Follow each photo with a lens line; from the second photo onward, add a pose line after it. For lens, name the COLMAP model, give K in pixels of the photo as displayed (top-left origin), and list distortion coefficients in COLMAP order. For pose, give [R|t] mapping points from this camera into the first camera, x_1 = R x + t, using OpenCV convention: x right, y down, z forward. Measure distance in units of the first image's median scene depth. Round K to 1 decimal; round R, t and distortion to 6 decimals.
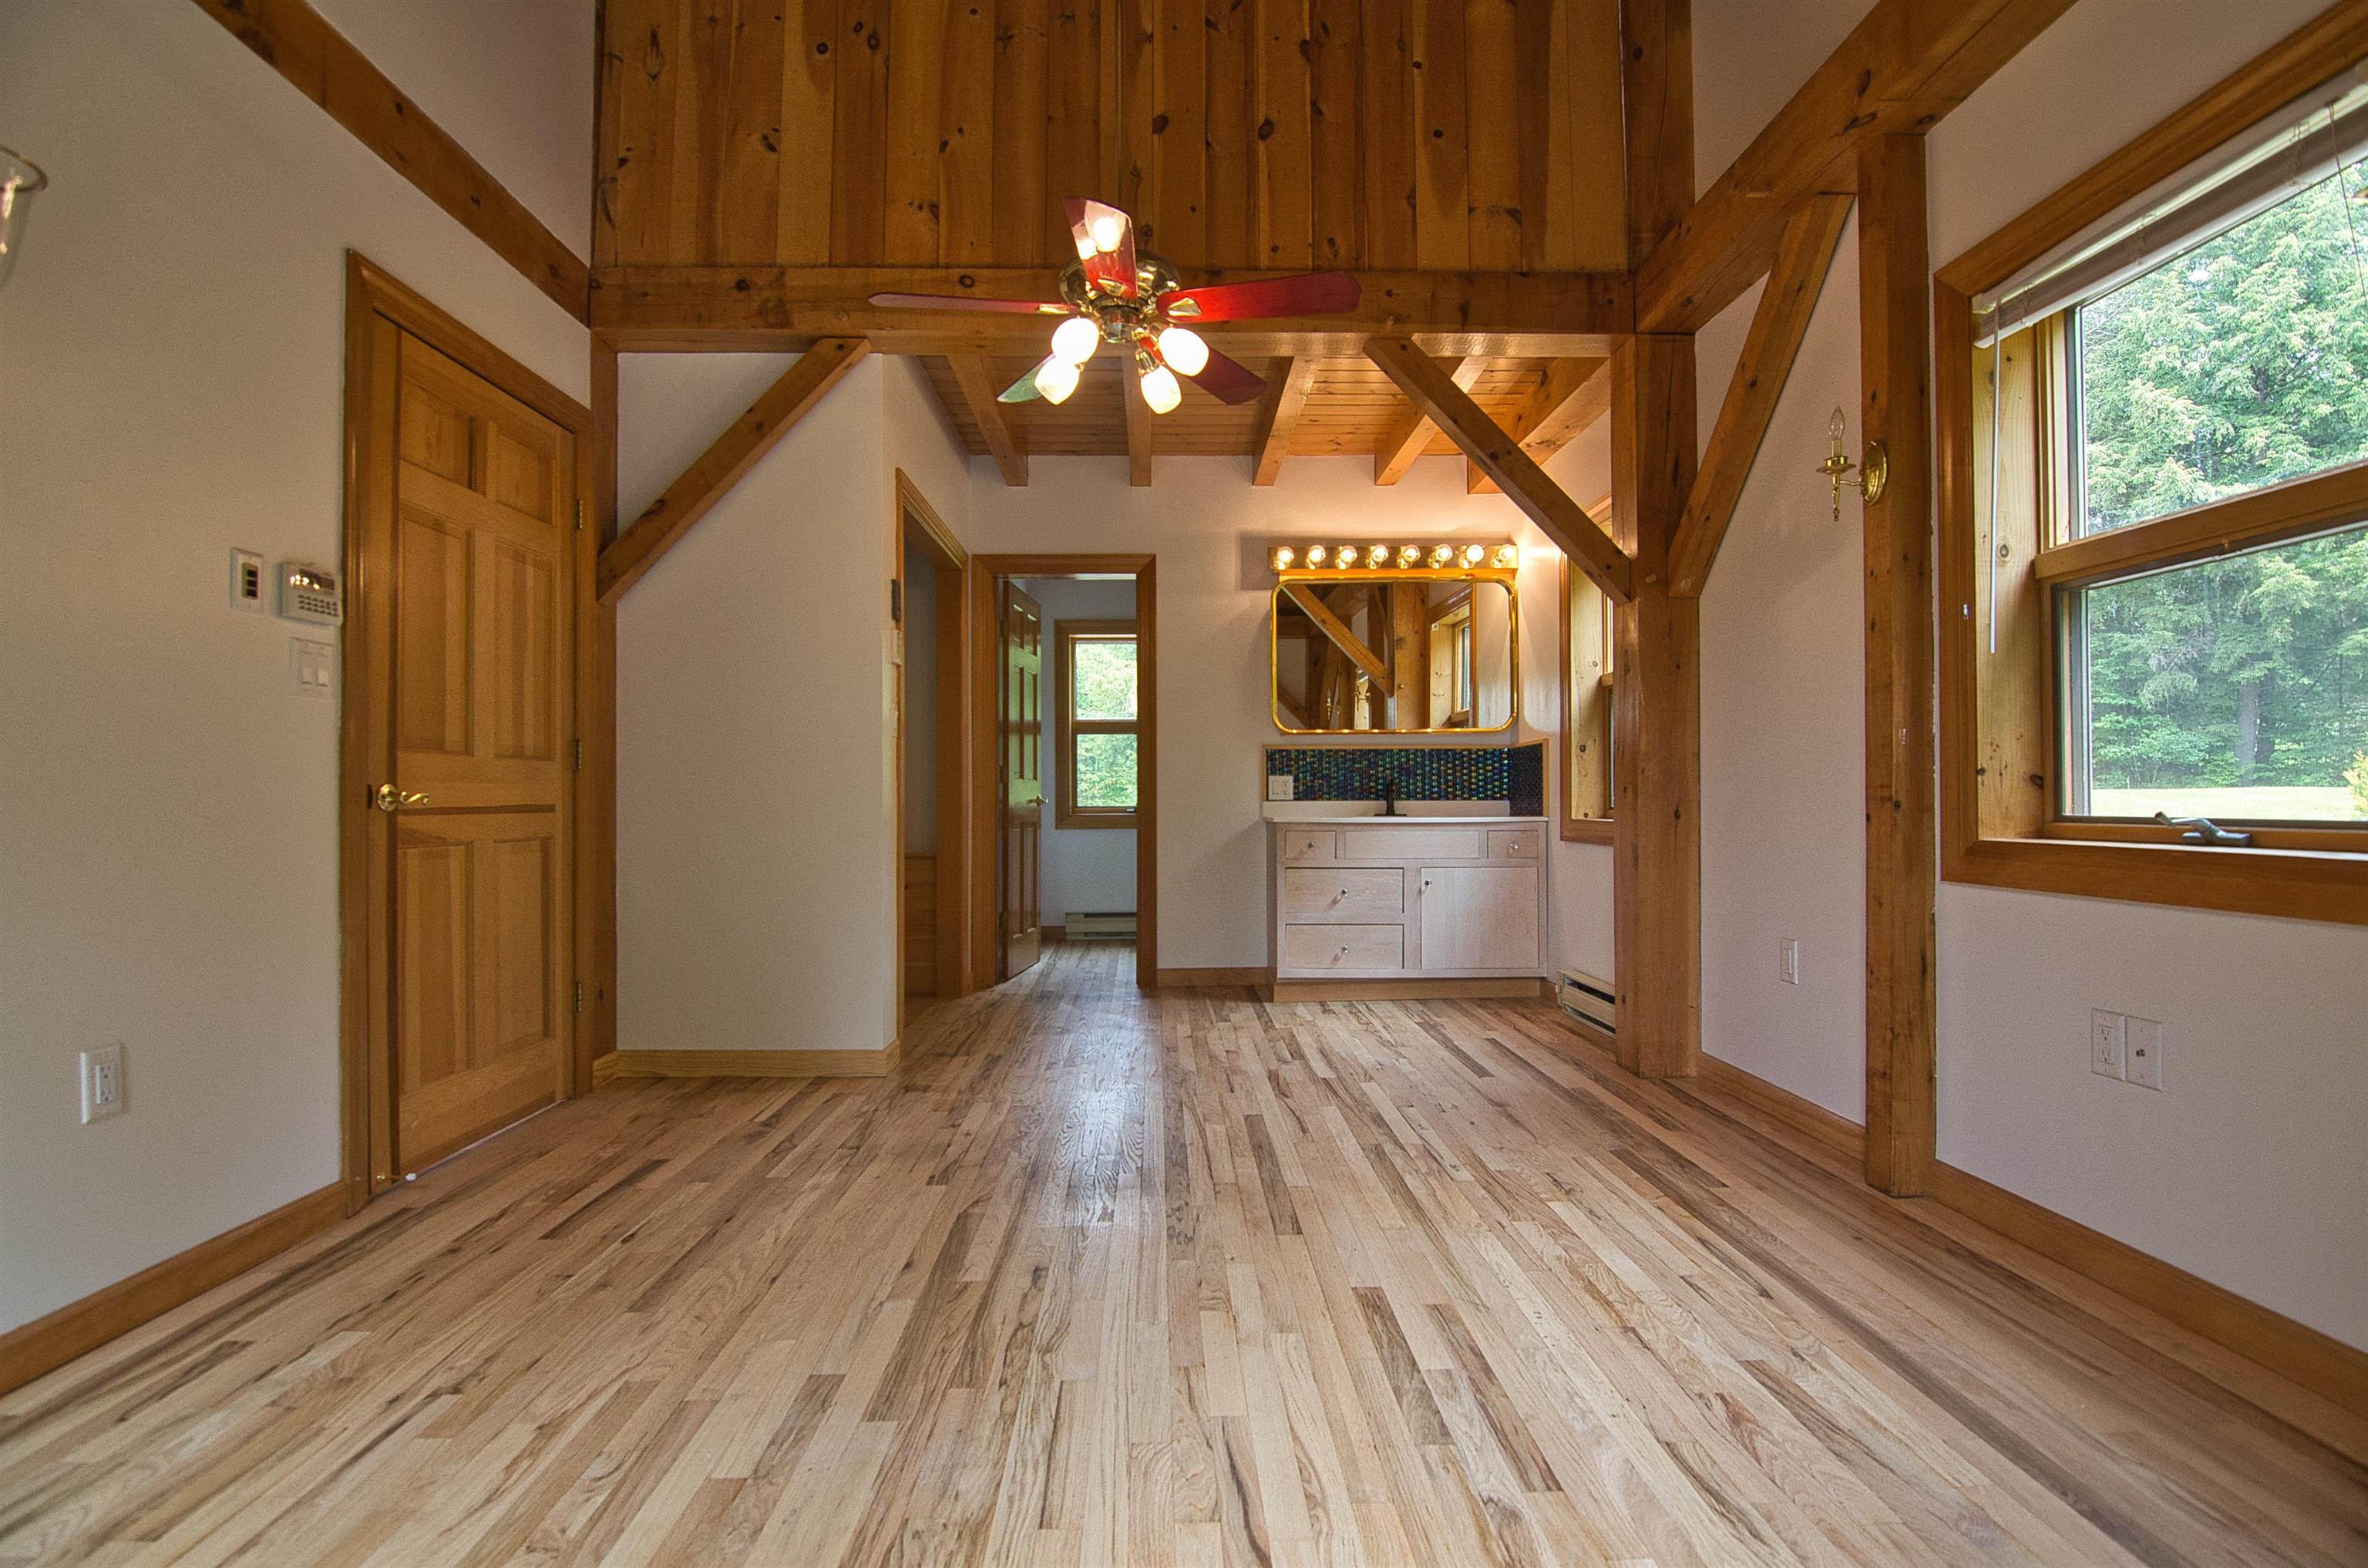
lens RADIAL K [[1152.8, 0, 1188.5], [0, 1152.8, 792.5], [0, 0, 1]] dist [-0.001462, -0.013404]
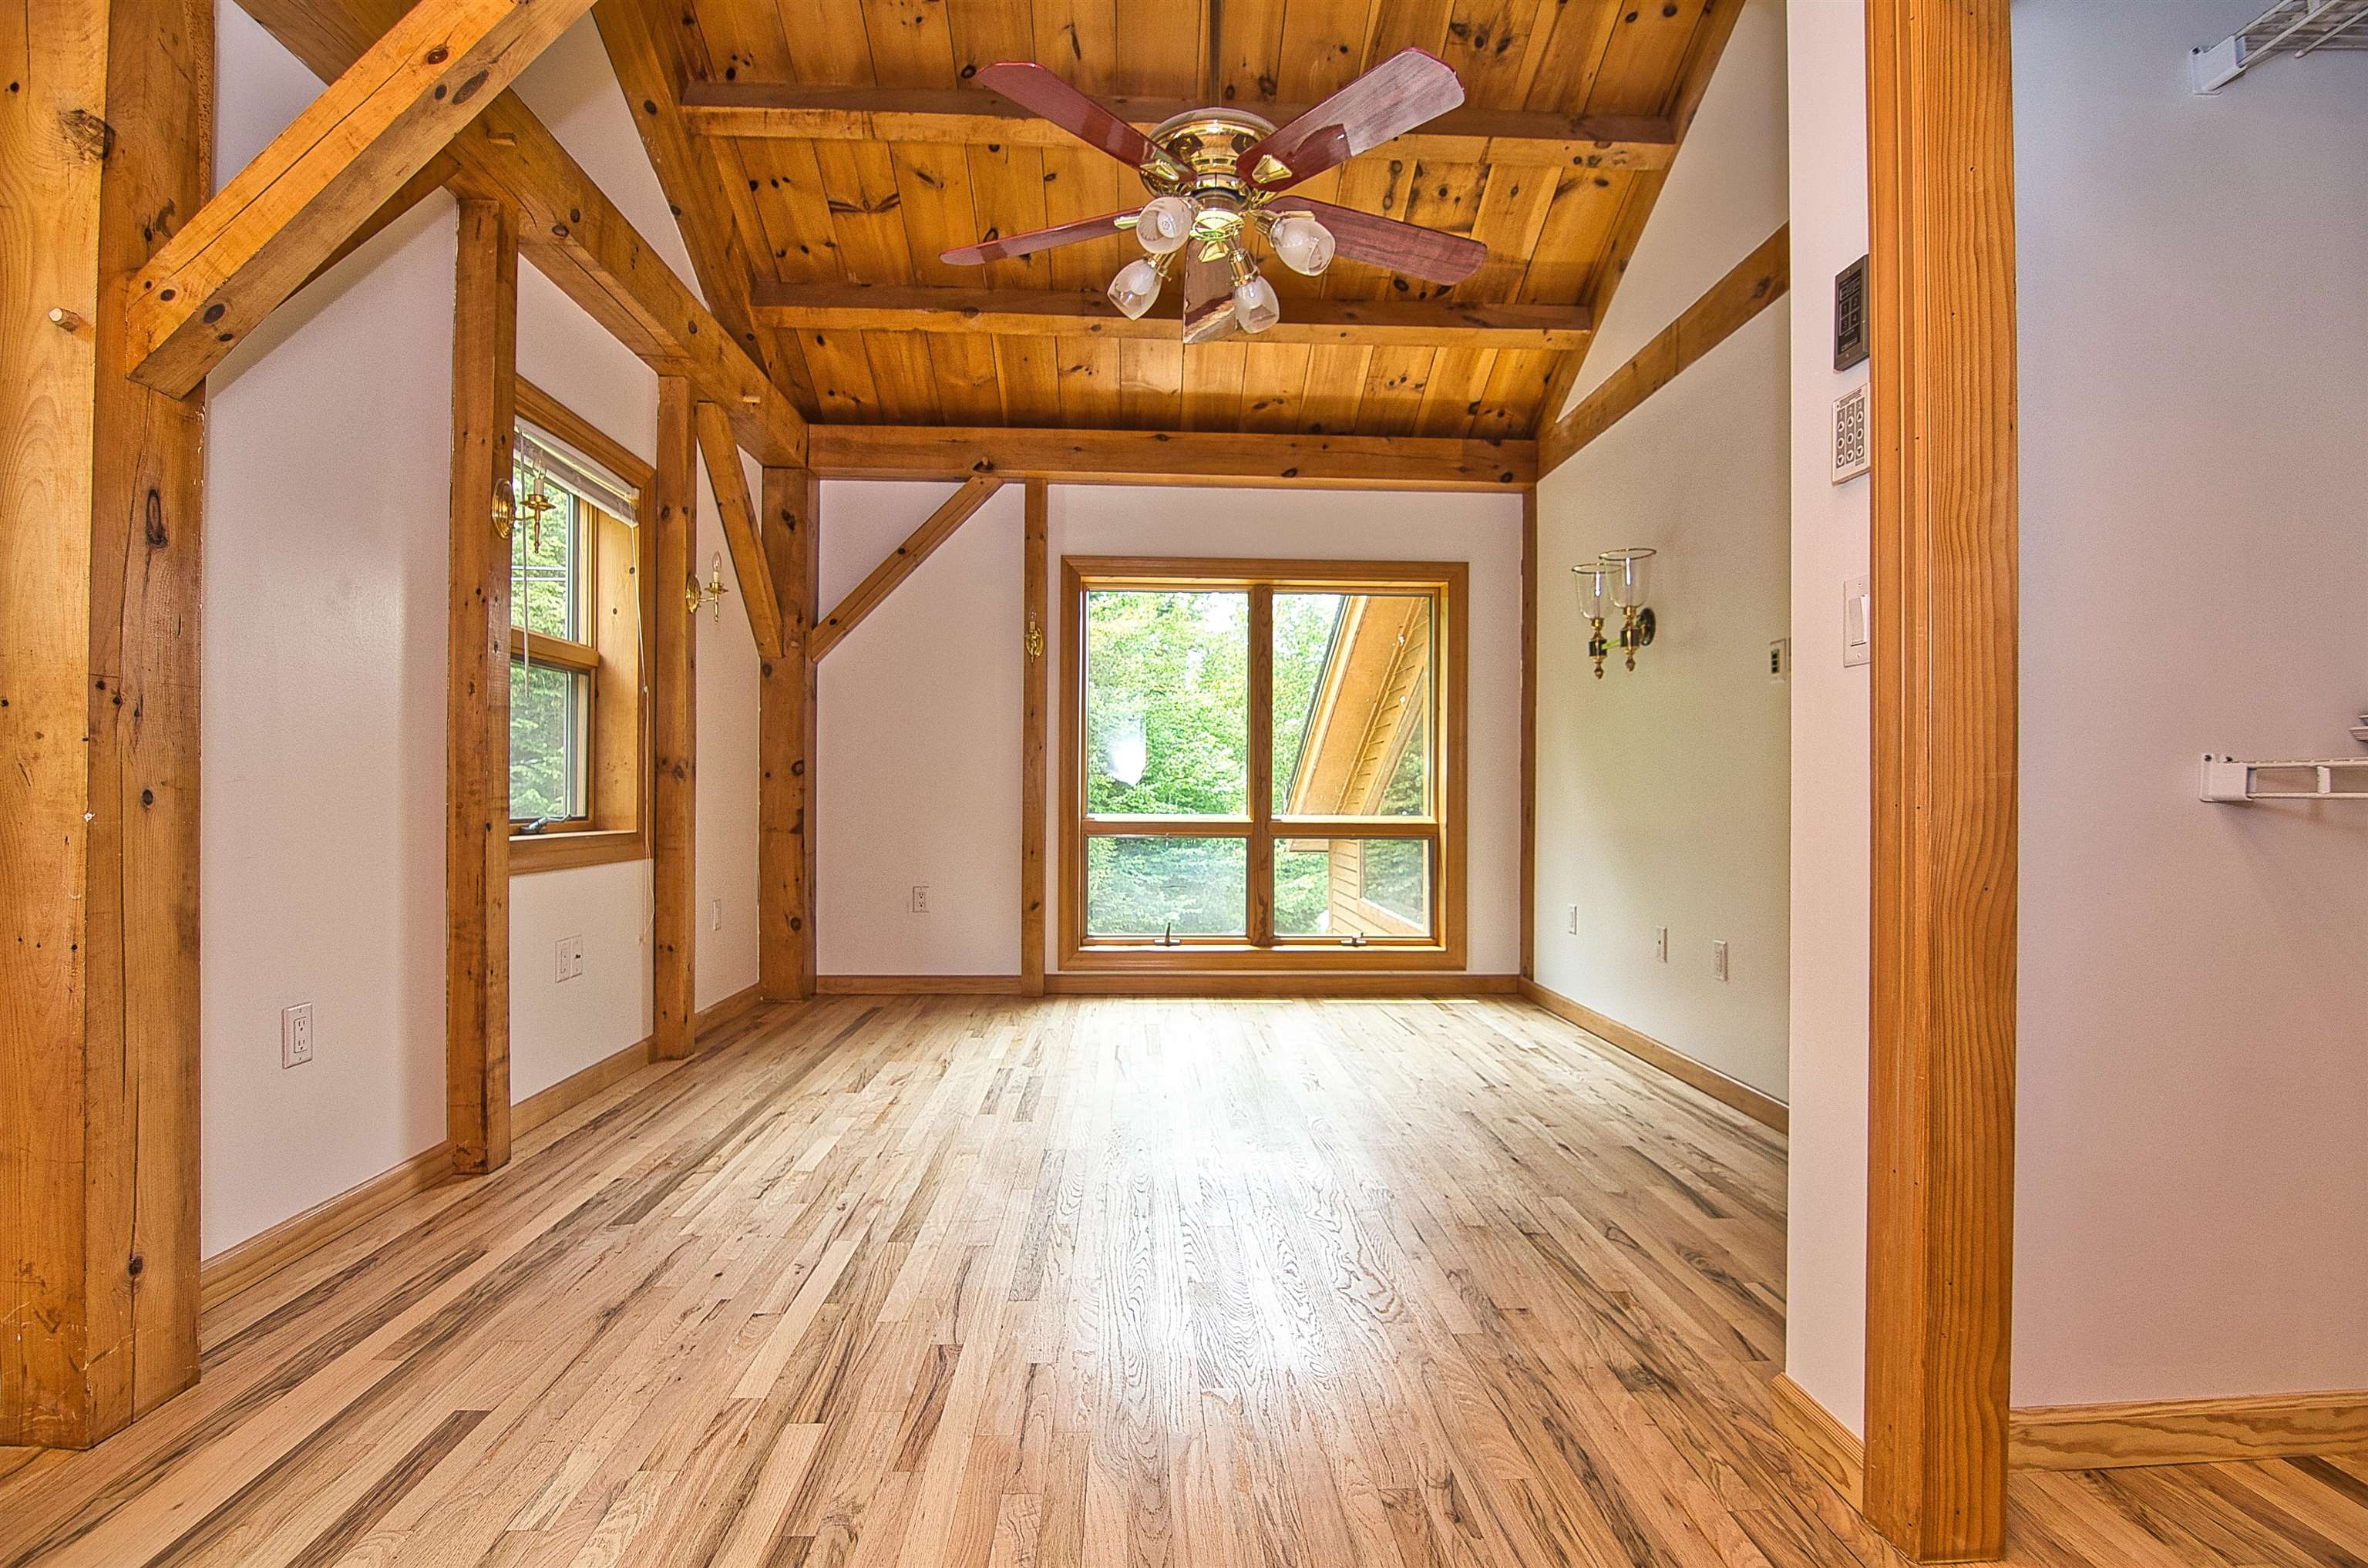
lens RADIAL K [[1152.8, 0, 1188.5], [0, 1152.8, 792.5], [0, 0, 1]] dist [-0.001462, -0.013404]
pose [[-0.999789, -0.001788, -0.020444, -0.029230], [-0.001586, 0.999950, -0.009868, -0.000424], [0.020460, -0.009833, -0.999742, 2.002270]]
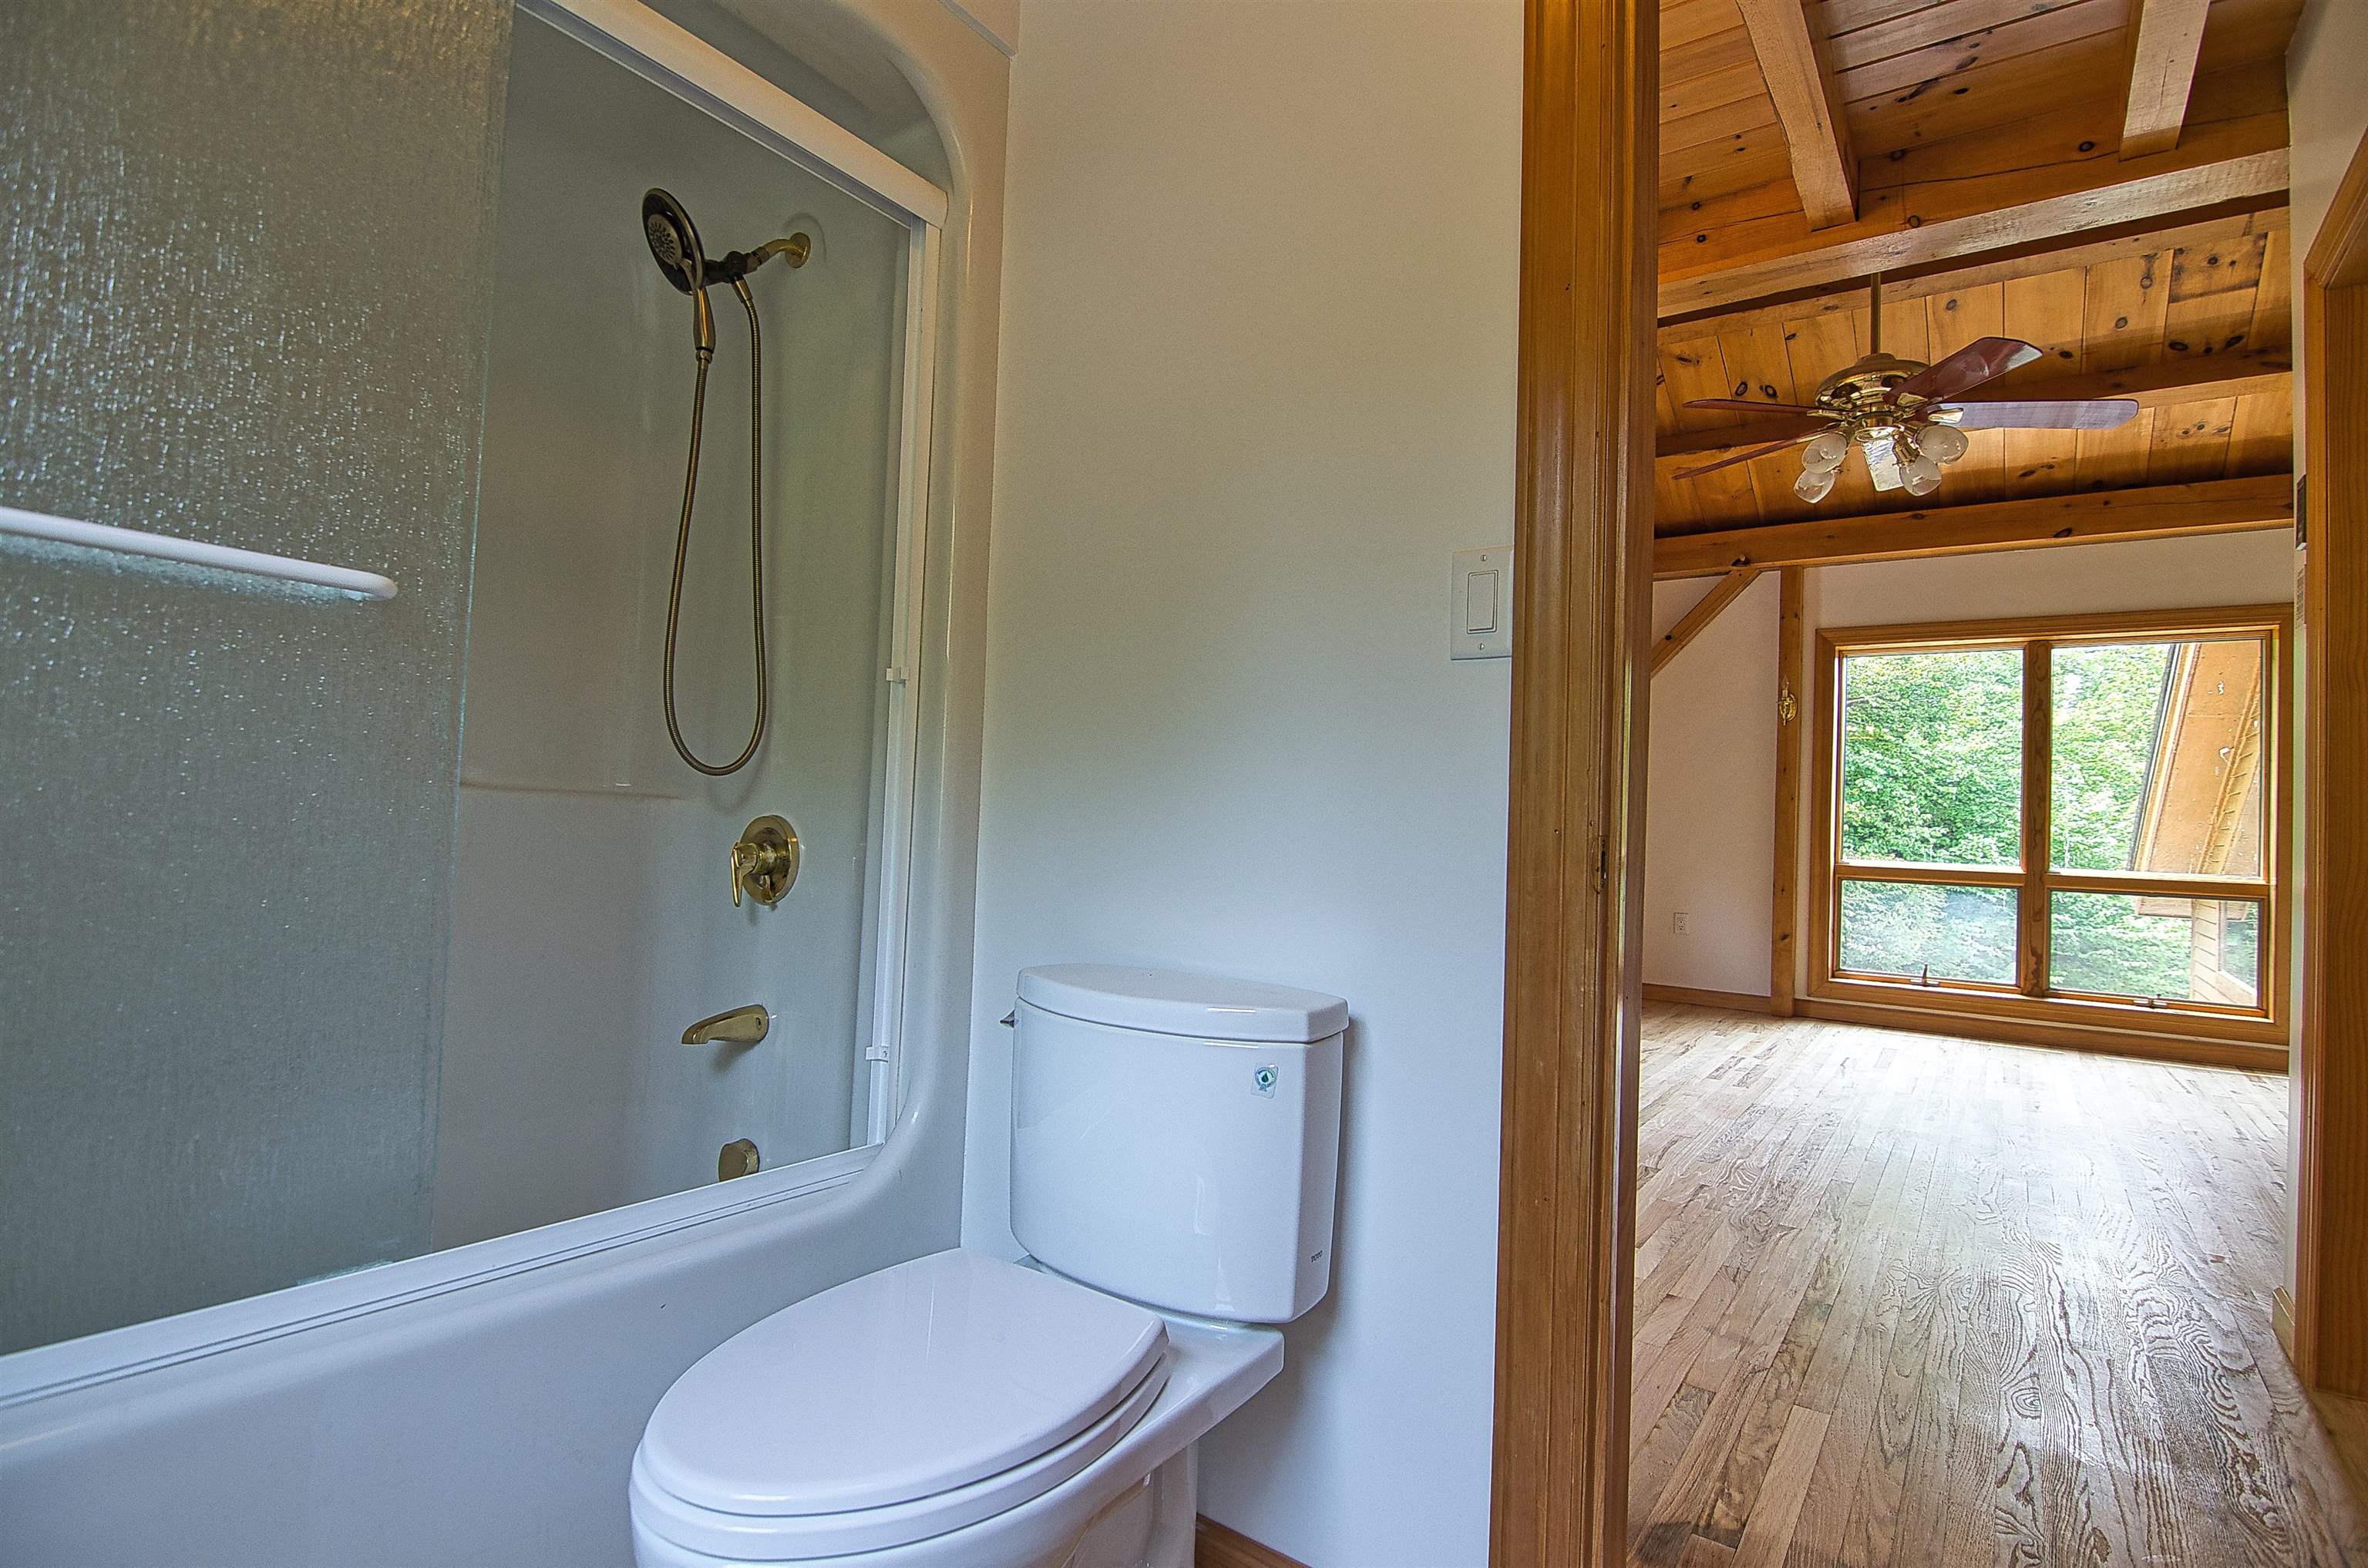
lens RADIAL K [[1152.8, 0, 1188.5], [0, 1152.8, 792.5], [0, 0, 1]] dist [-0.001462, -0.013404]
pose [[-0.799773, -0.008962, 0.600236, -0.224702], [-0.034932, 0.998889, -0.031631, 0.003969], [-0.599285, -0.046265, -0.799198, 2.541218]]
